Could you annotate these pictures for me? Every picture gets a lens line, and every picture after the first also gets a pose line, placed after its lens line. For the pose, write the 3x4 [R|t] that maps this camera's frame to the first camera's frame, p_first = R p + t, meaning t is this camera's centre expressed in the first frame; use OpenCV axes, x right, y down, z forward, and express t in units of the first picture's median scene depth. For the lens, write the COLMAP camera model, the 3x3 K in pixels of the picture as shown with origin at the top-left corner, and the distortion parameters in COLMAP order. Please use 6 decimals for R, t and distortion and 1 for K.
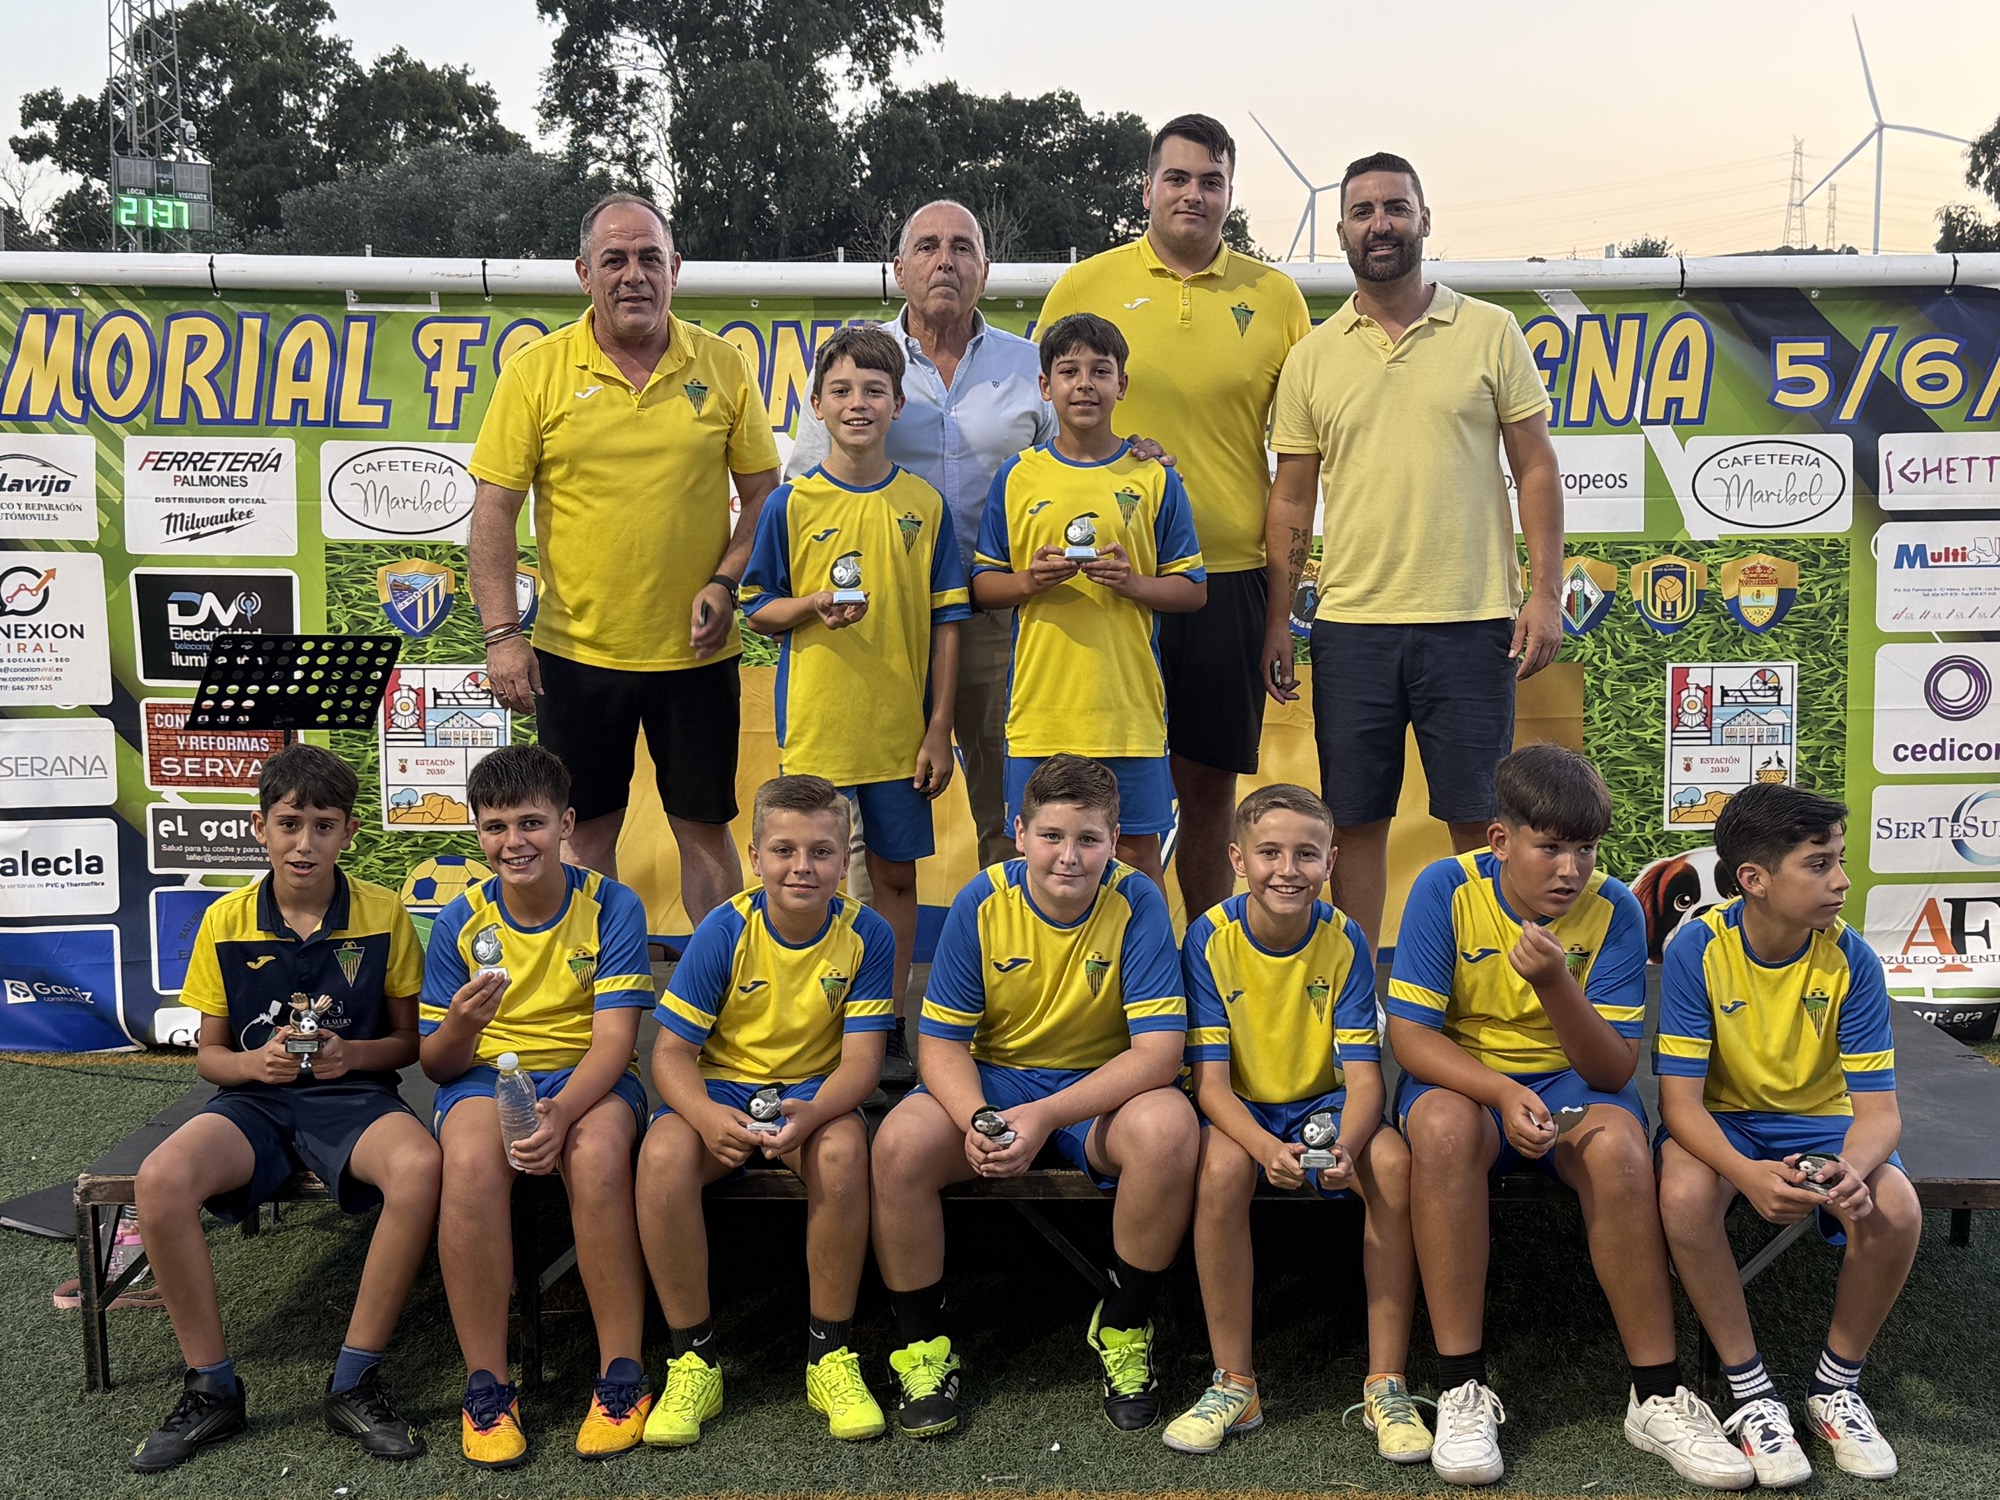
lens RADIAL K [[2616.4, 0, 1000.0], [0, 2616.4, 750.0], [0, 0, 1]] dist [0.121414, -0.035275]
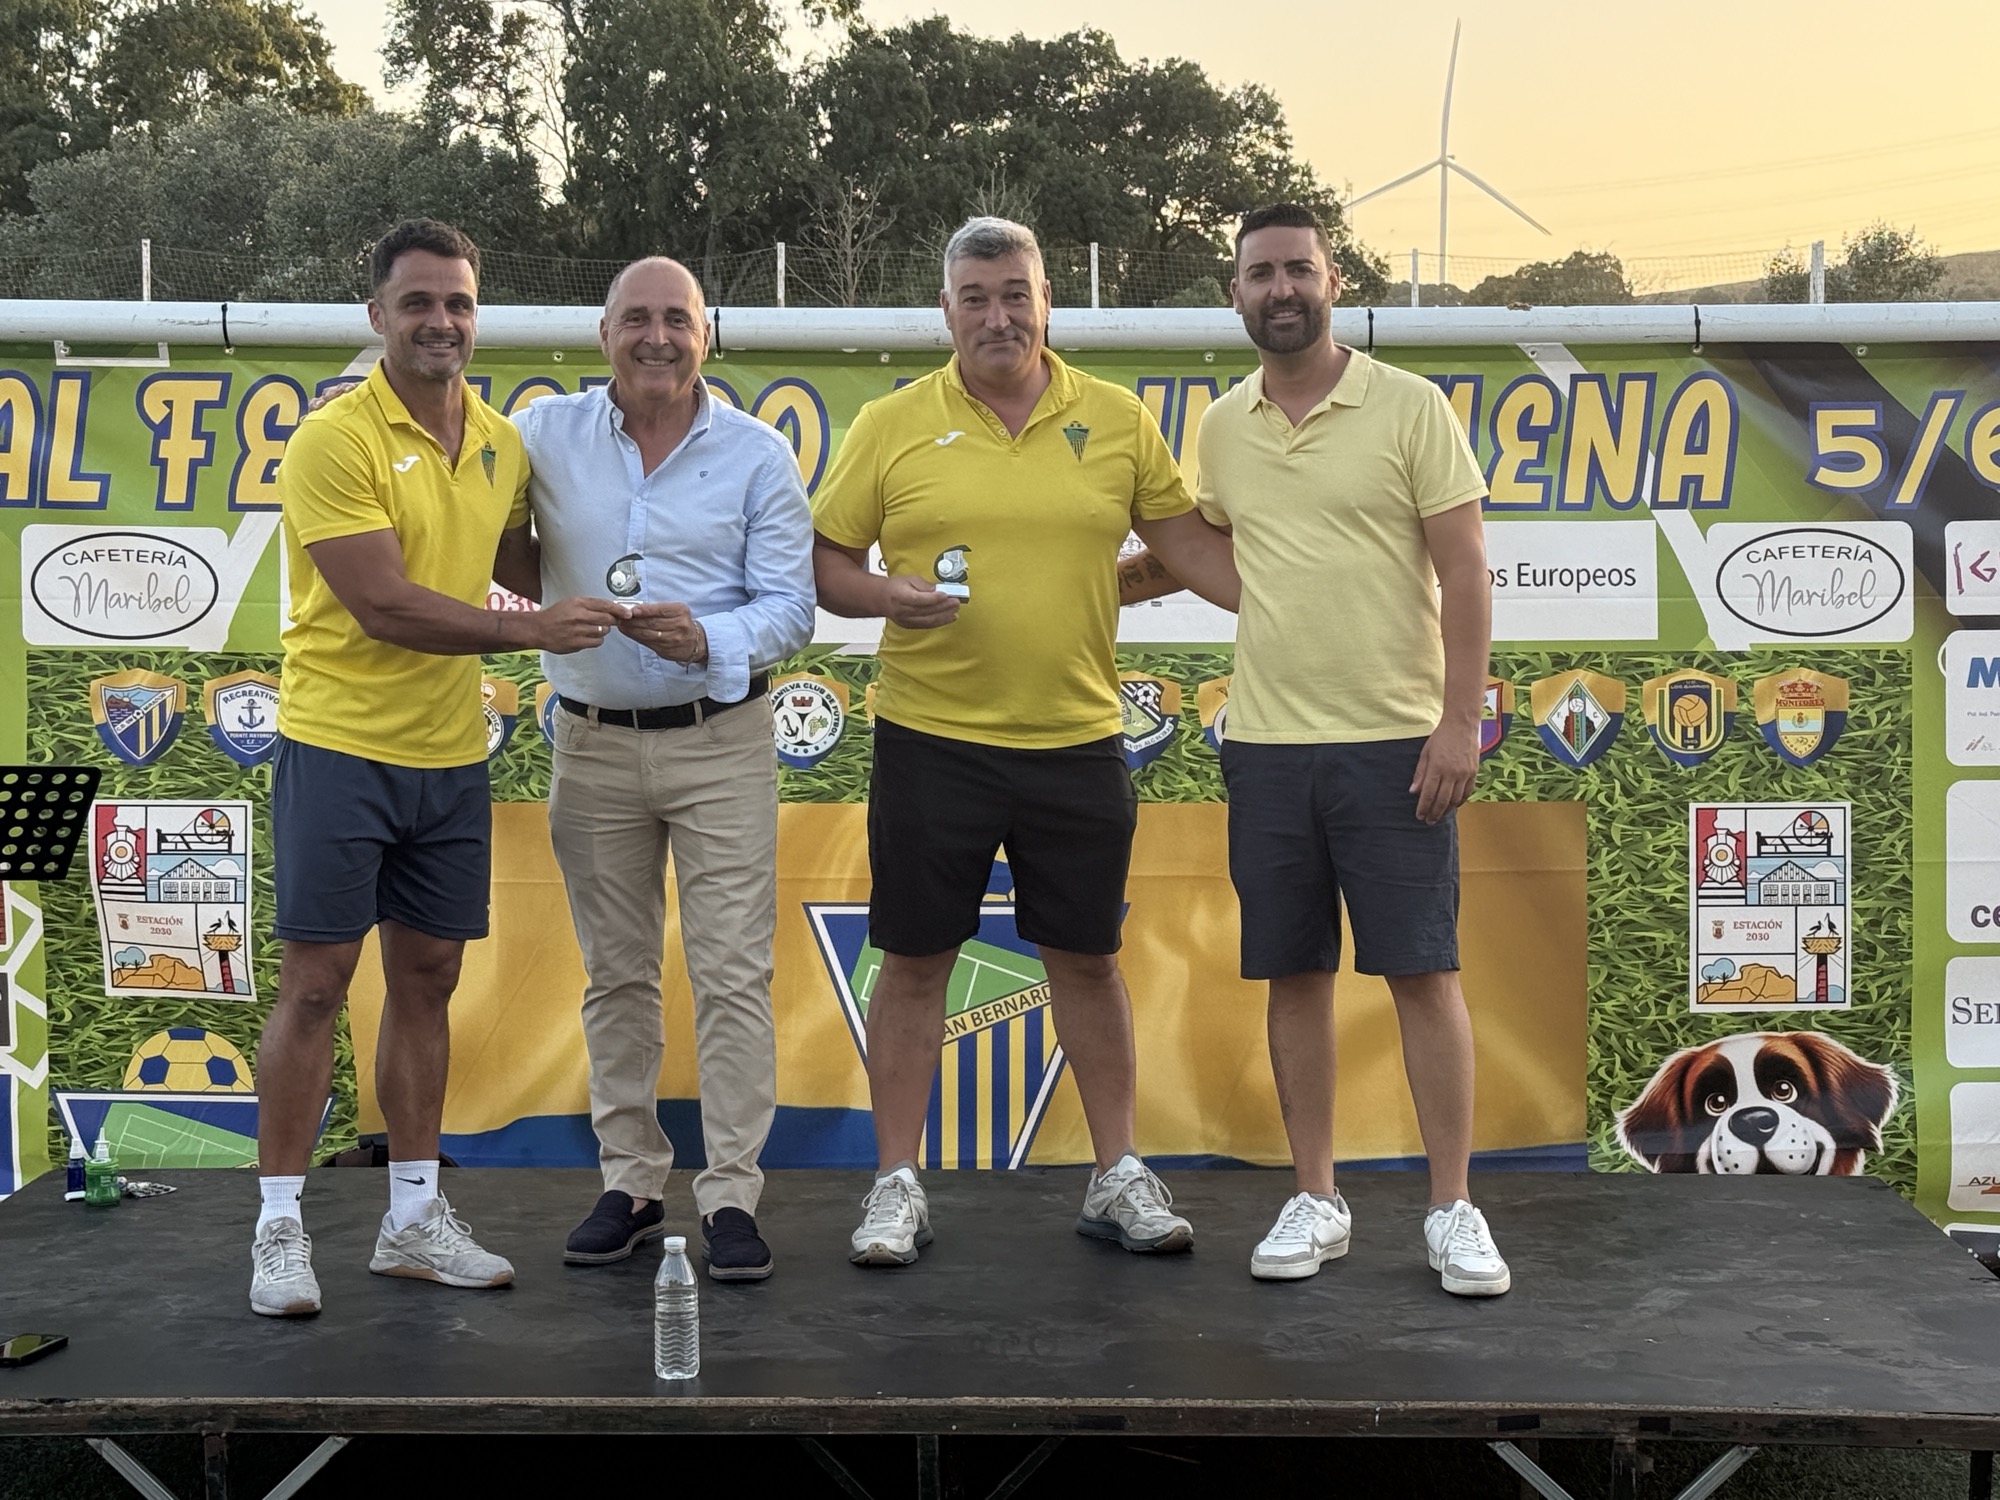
lens RADIAL K [[3715.1, 0, 1014.5], [0, 3715.1, 653.9], [0, 0, 1]] dist [0.122992, -0.160278]
pose [[0.999956, 0.001790, -0.009173, 0.056544], [-0.002463, 0.997264, -0.073888, 0.006042], [0.009016, 0.073907, 0.997224, -0.134216]]
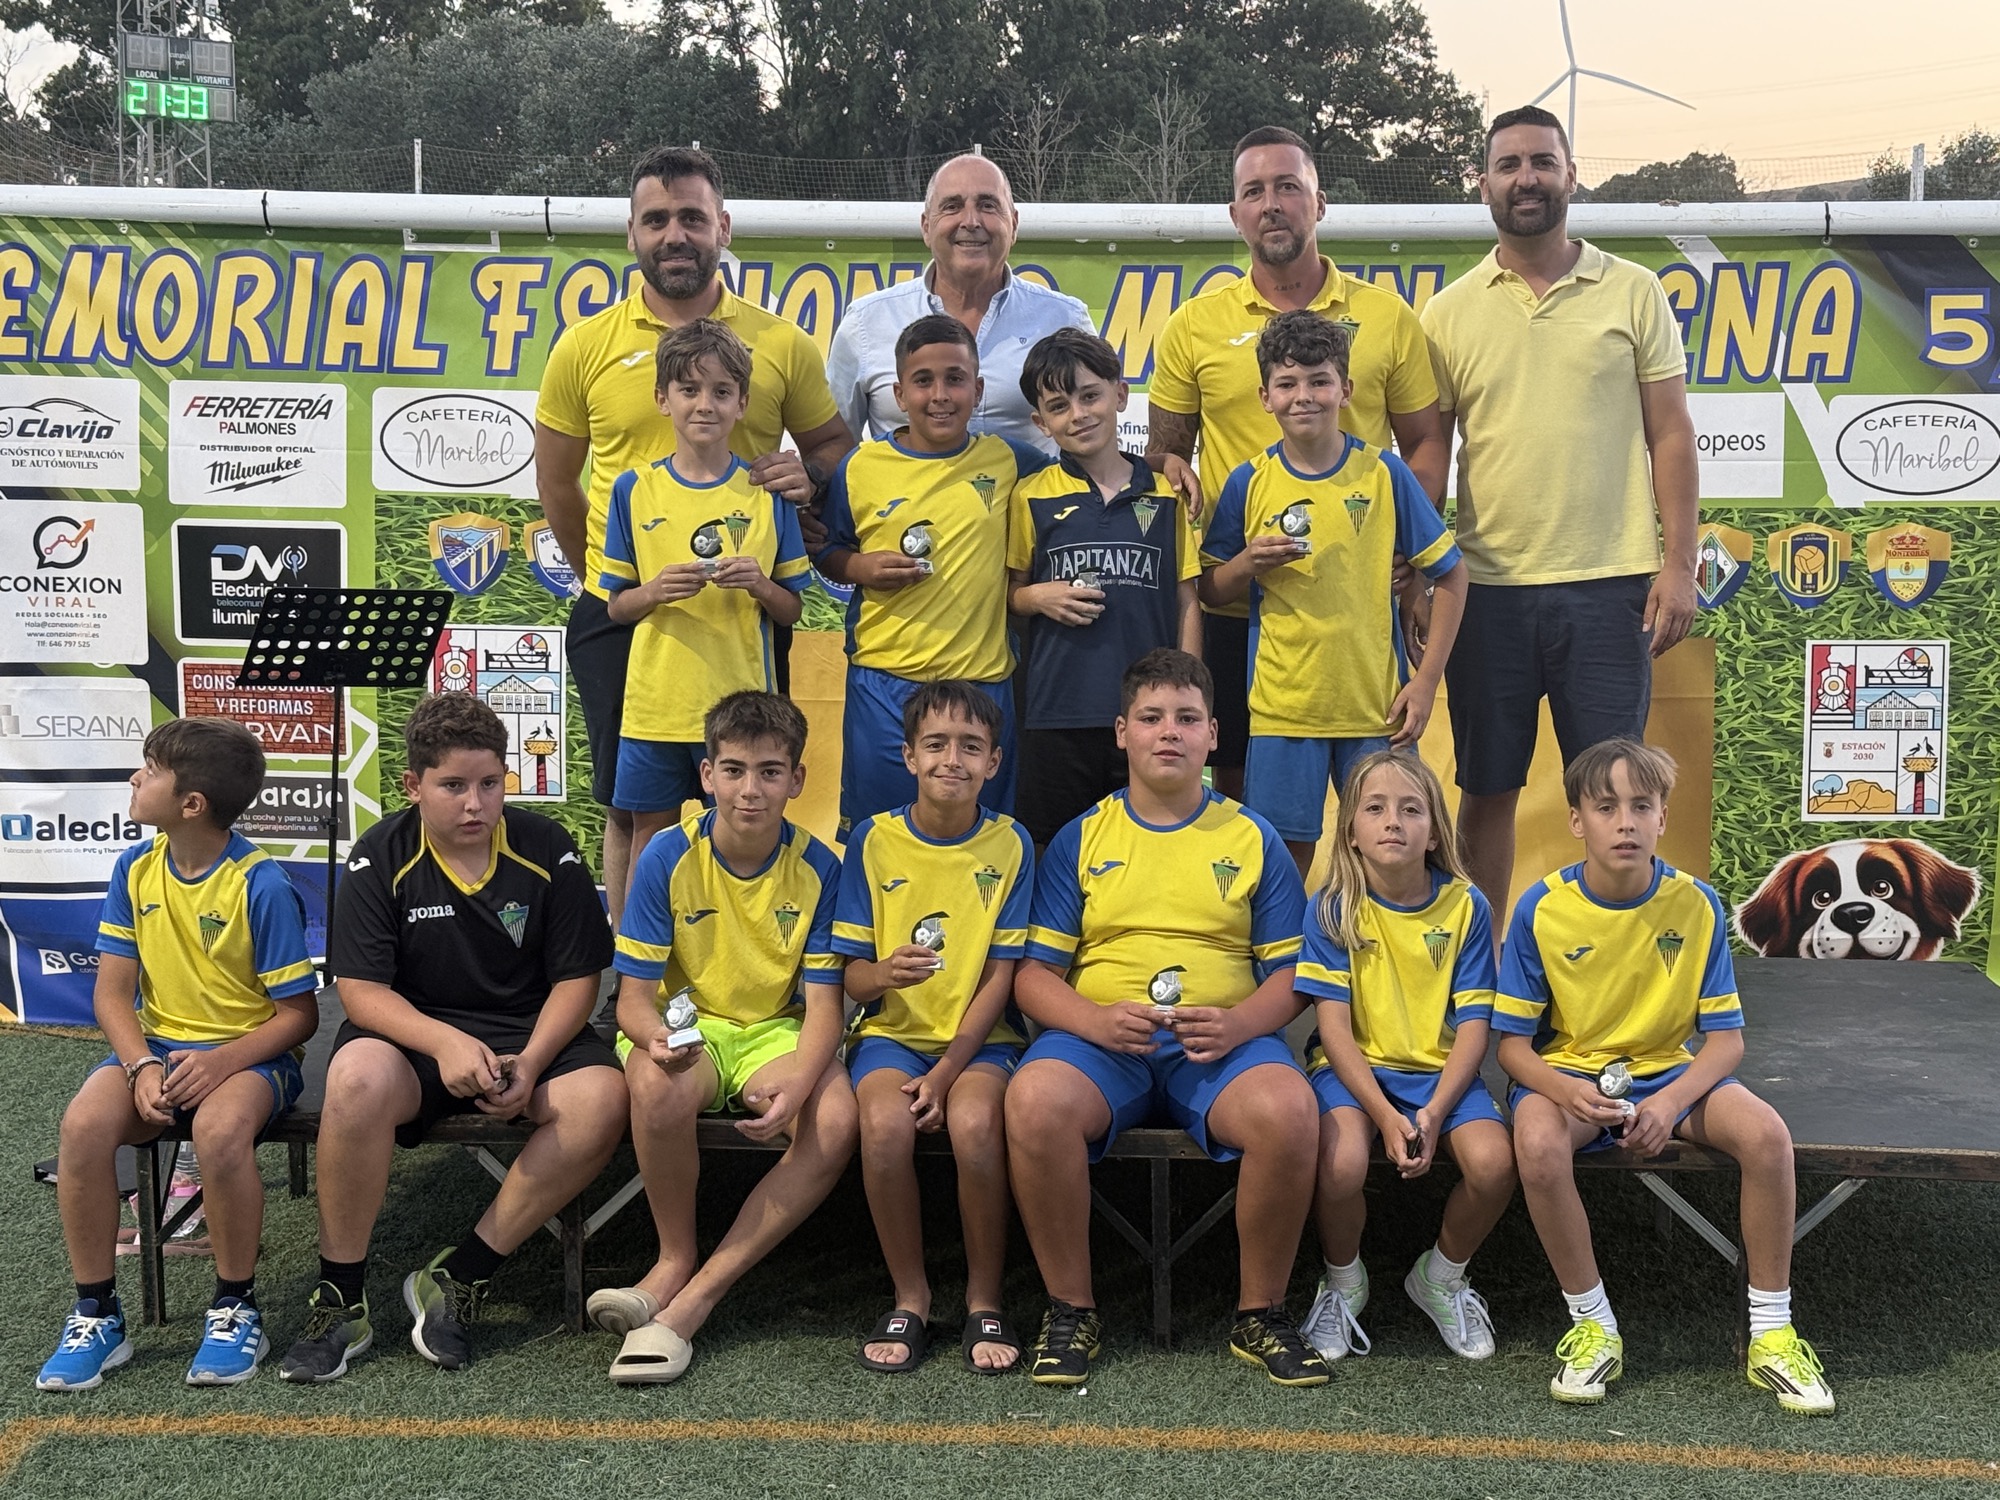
lens RADIAL K [[3315.5, 0, 1000.0], [0, 3315.5, 750.0], [0, 0, 1]] dist [0.142389, -0.127036]
pose [[0.998201, 0.015425, -0.057939, 0.038460], [-0.015661, 0.999871, -0.003633, 0.013906], [0.057875, 0.004534, 0.998314, -0.180681]]
